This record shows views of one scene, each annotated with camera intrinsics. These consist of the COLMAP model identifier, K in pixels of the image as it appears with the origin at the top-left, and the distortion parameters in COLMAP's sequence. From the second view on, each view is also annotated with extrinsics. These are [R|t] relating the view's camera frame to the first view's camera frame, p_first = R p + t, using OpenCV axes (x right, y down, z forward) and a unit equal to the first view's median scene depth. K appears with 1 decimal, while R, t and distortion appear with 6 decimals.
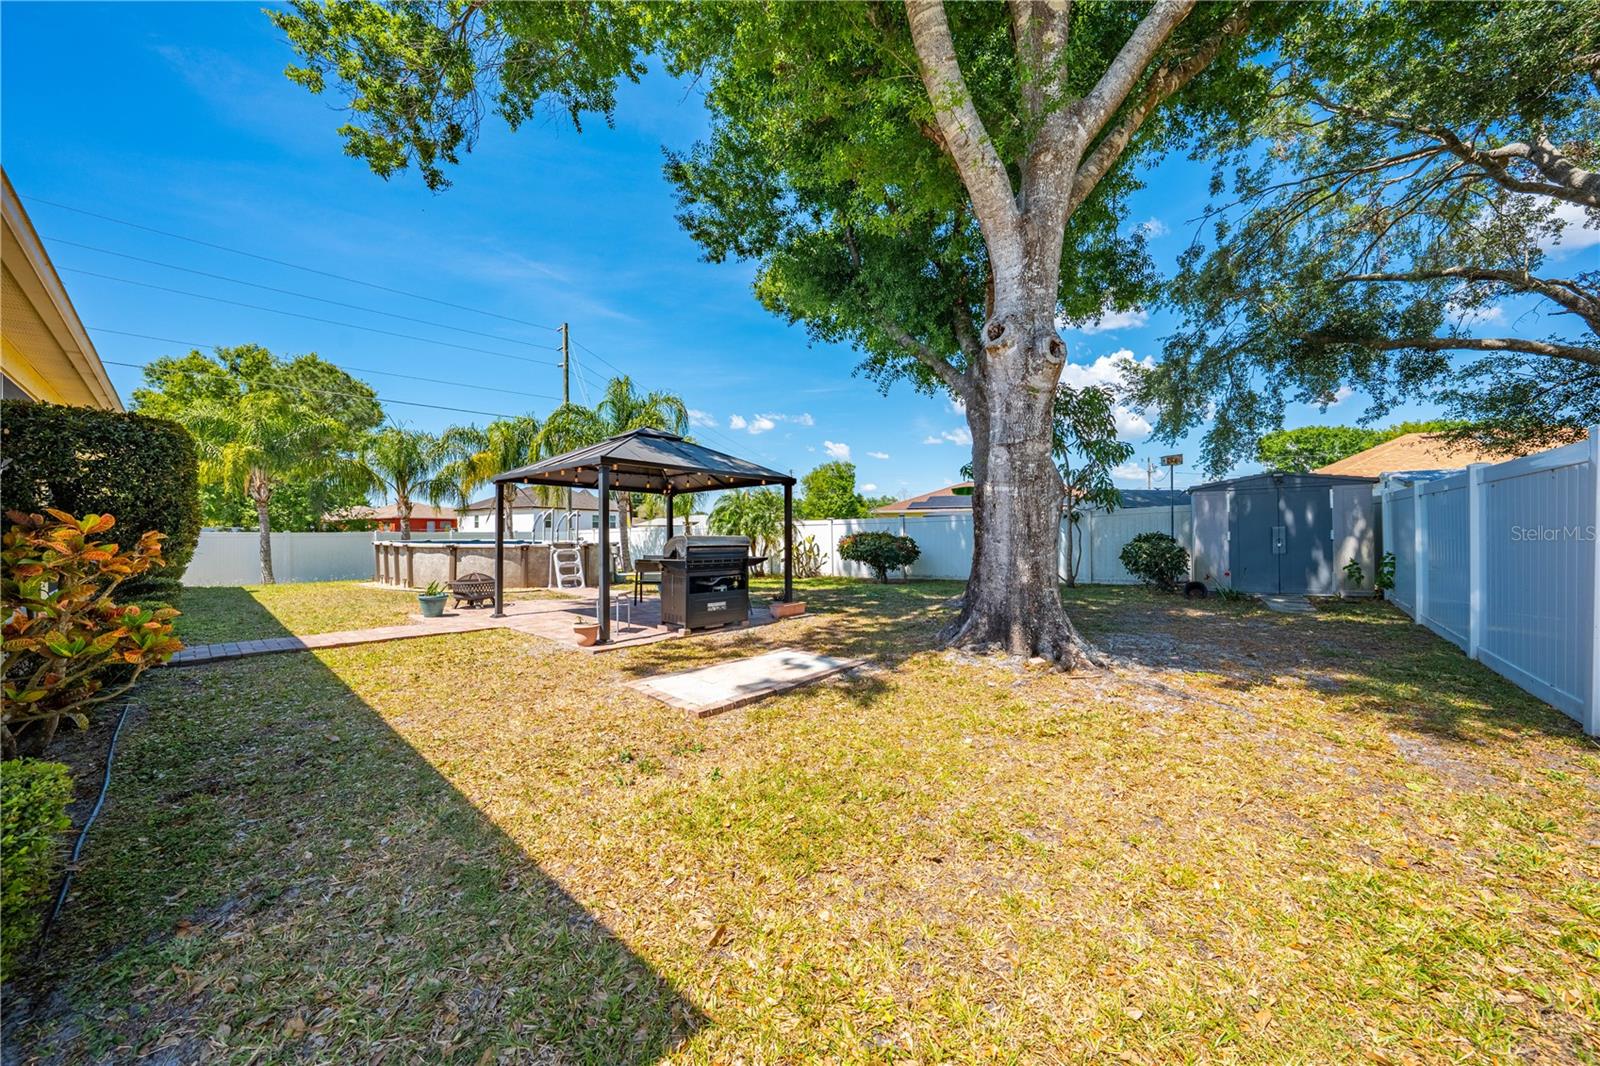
lens RADIAL K [[534.9, 0, 807.4], [0, 534.9, 531.5], [0, 0, 1]] dist [0.000483, 0.000083]
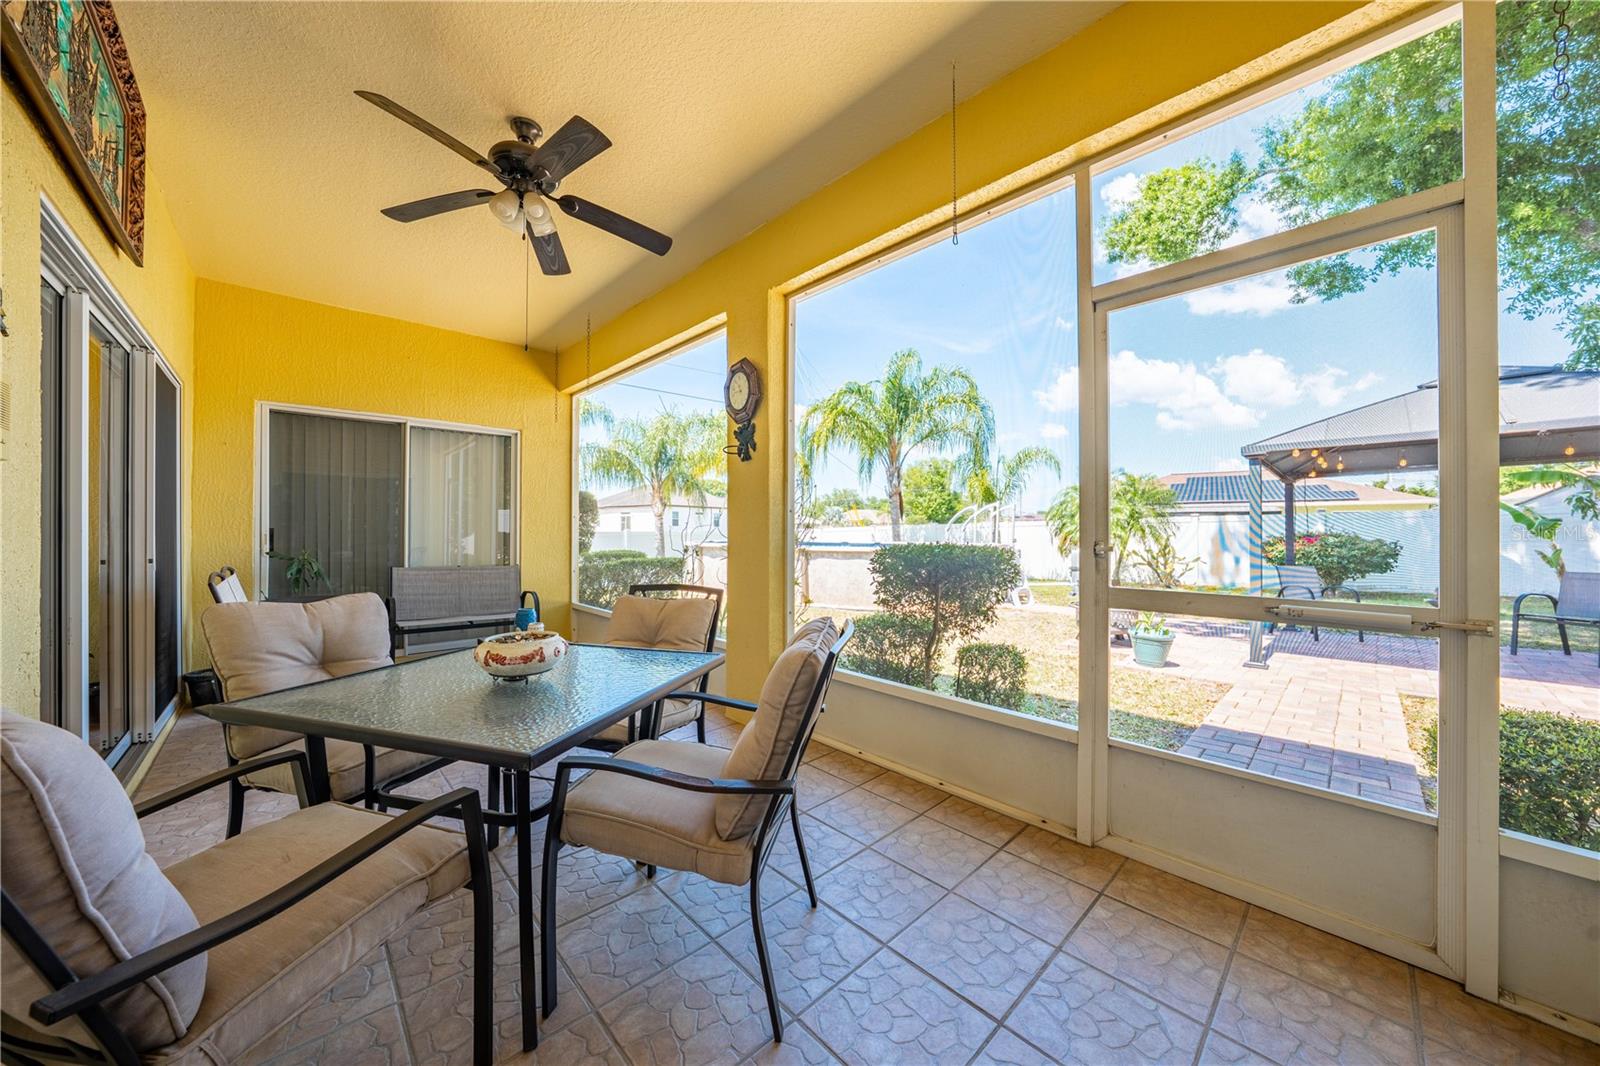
lens RADIAL K [[534.9, 0, 807.4], [0, 534.9, 531.5], [0, 0, 1]] dist [0.000483, 0.000083]
pose [[0.995900, -0.002081, -0.090442, -0.389588], [0.002284, 0.999995, 0.002138, -0.000004], [0.090437, -0.002336, 0.995899, 0.134666]]
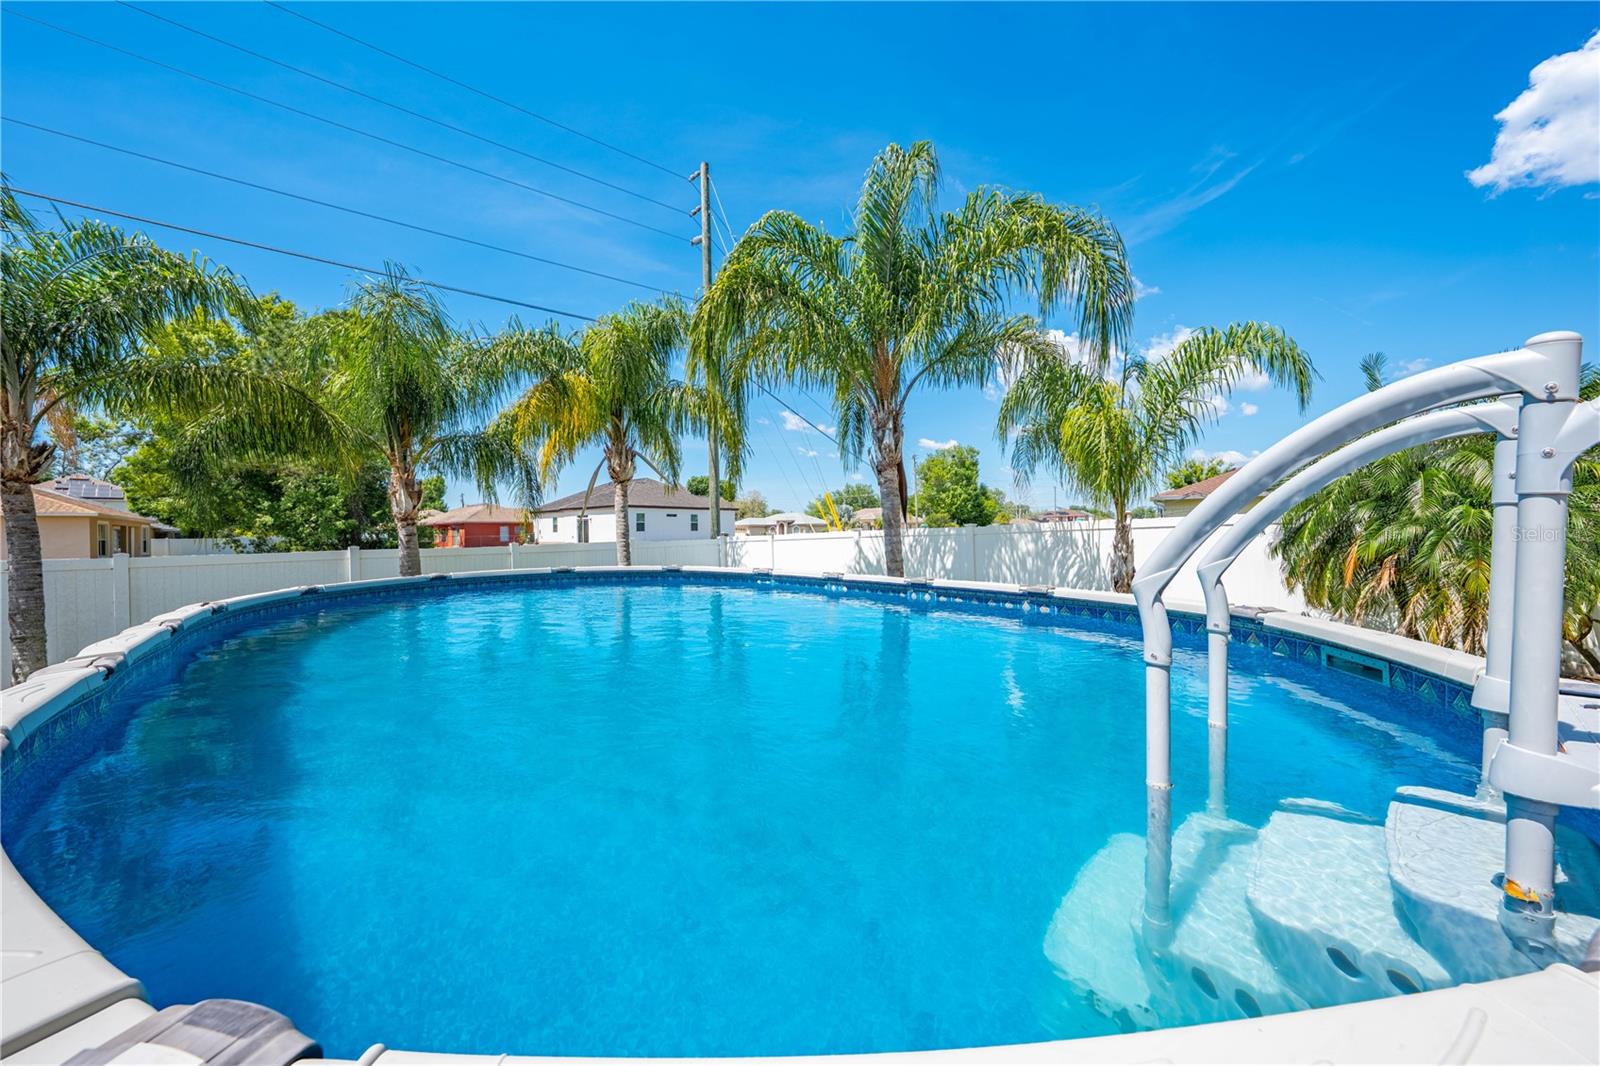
lens RADIAL K [[556.9, 0, 809.0], [0, 556.9, 535.2], [0, 0, 1]] dist [-0.024038, 0.000054]
pose [[0.992705, -0.016261, -0.119464, -0.341152], [0.017086, 0.999837, 0.005883, -0.007543], [0.119349, -0.007882, 0.992821, 0.537693]]
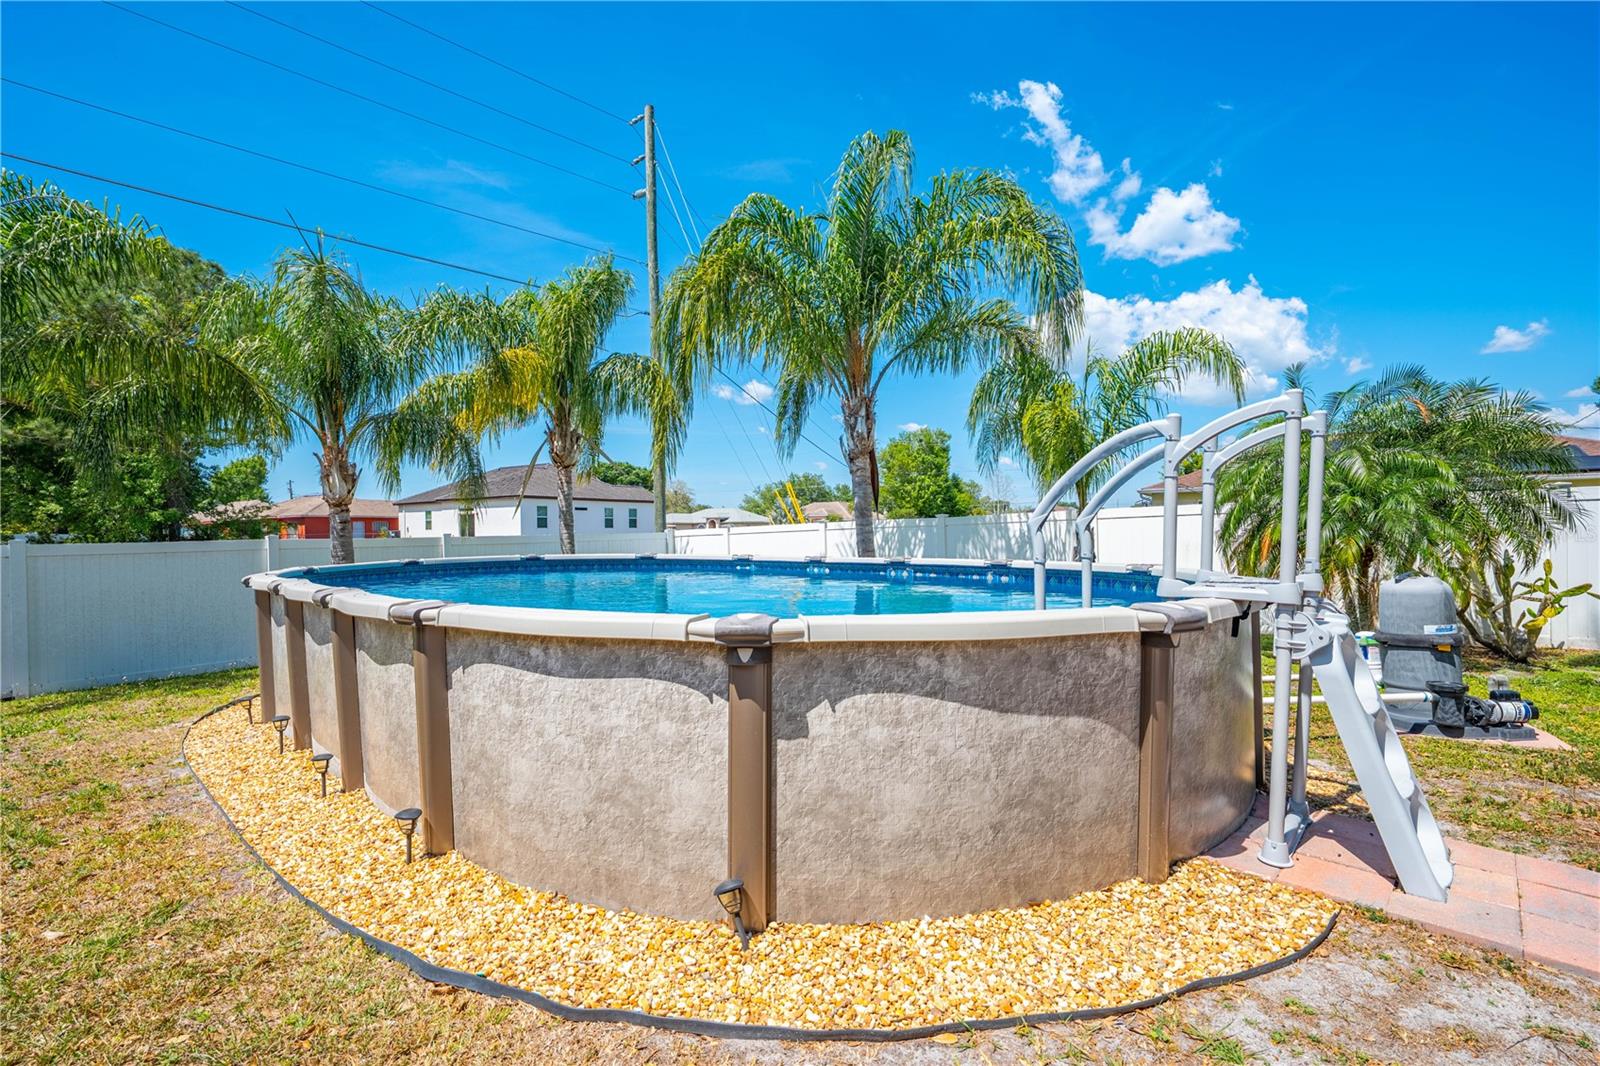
lens RADIAL K [[691.6, 0, 800.0], [0, 691.6, 533.0], [0, 0, 1]] dist [0.012511, -0.000036]
pose [[0.999240, -0.013979, -0.036398, -0.357271], [0.014087, 0.999897, 0.002709, -0.000140], [0.036356, -0.003220, 0.999334, 0.452214]]
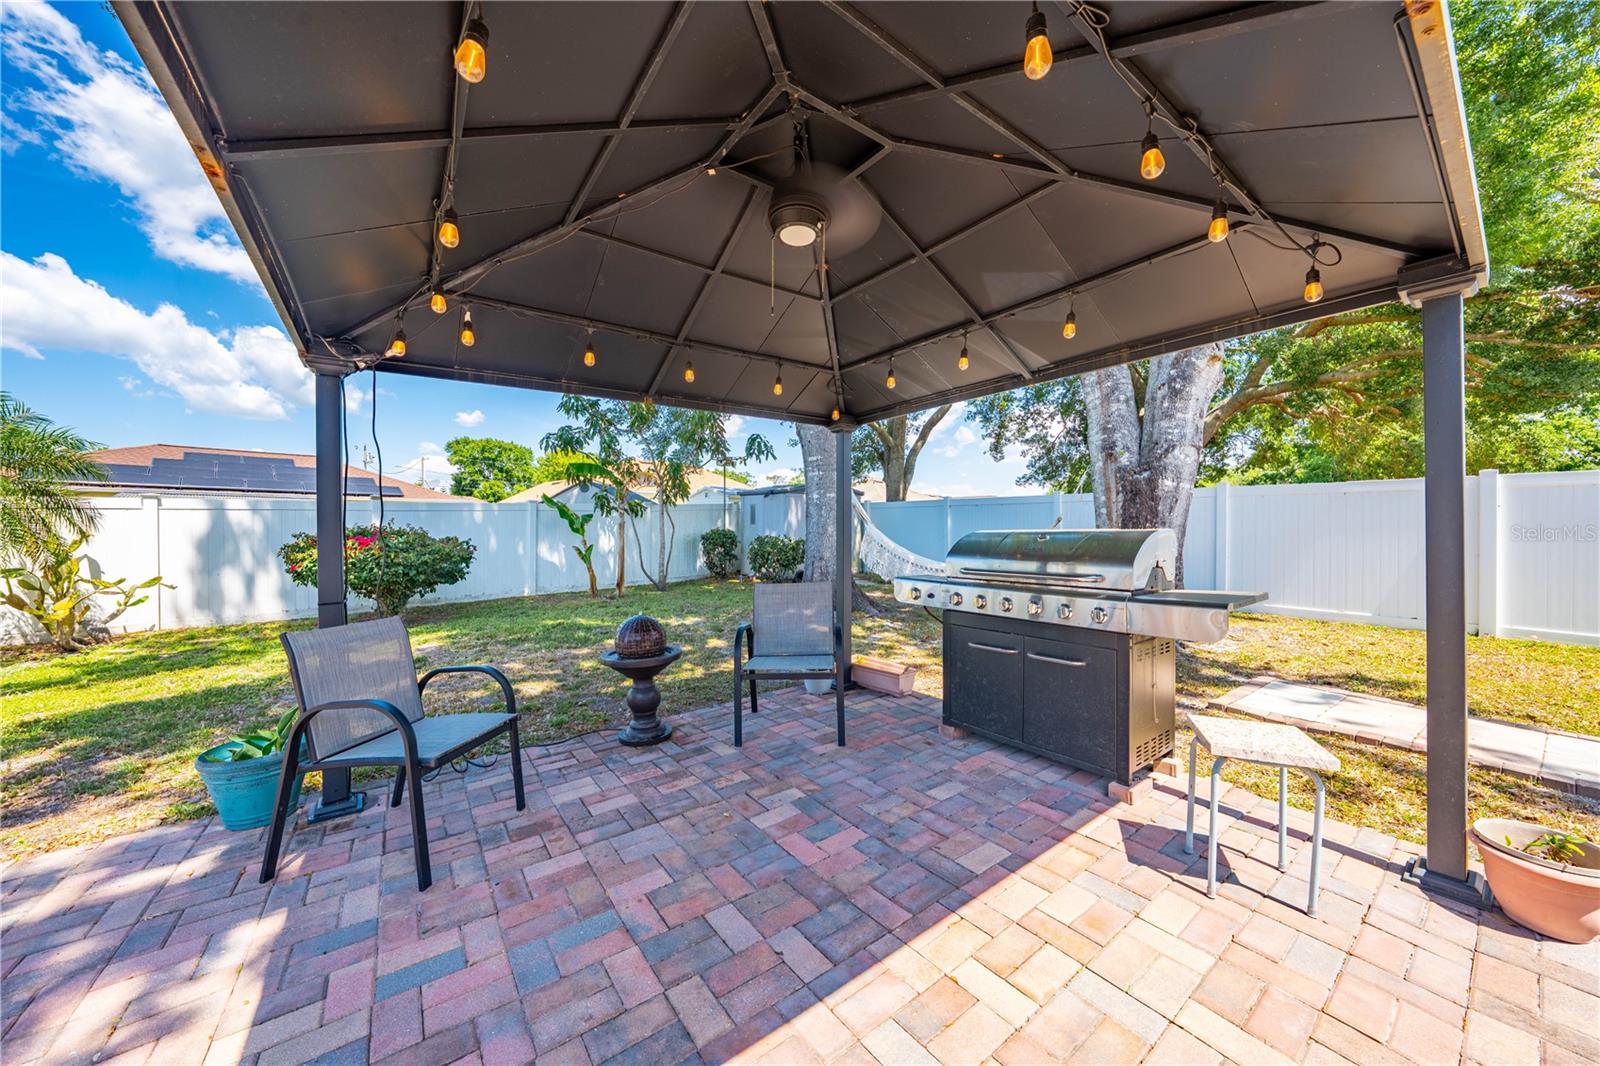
lens RADIAL K [[556.9, 0, 809.0], [0, 556.9, 535.2], [0, 0, 1]] dist [-0.024038, 0.000054]
pose [[0.217640, -0.004340, 0.976020, -0.219598], [-0.001689, 0.999987, 0.004823, 0.005065], [-0.976028, -0.002699, 0.217629, 0.357042]]
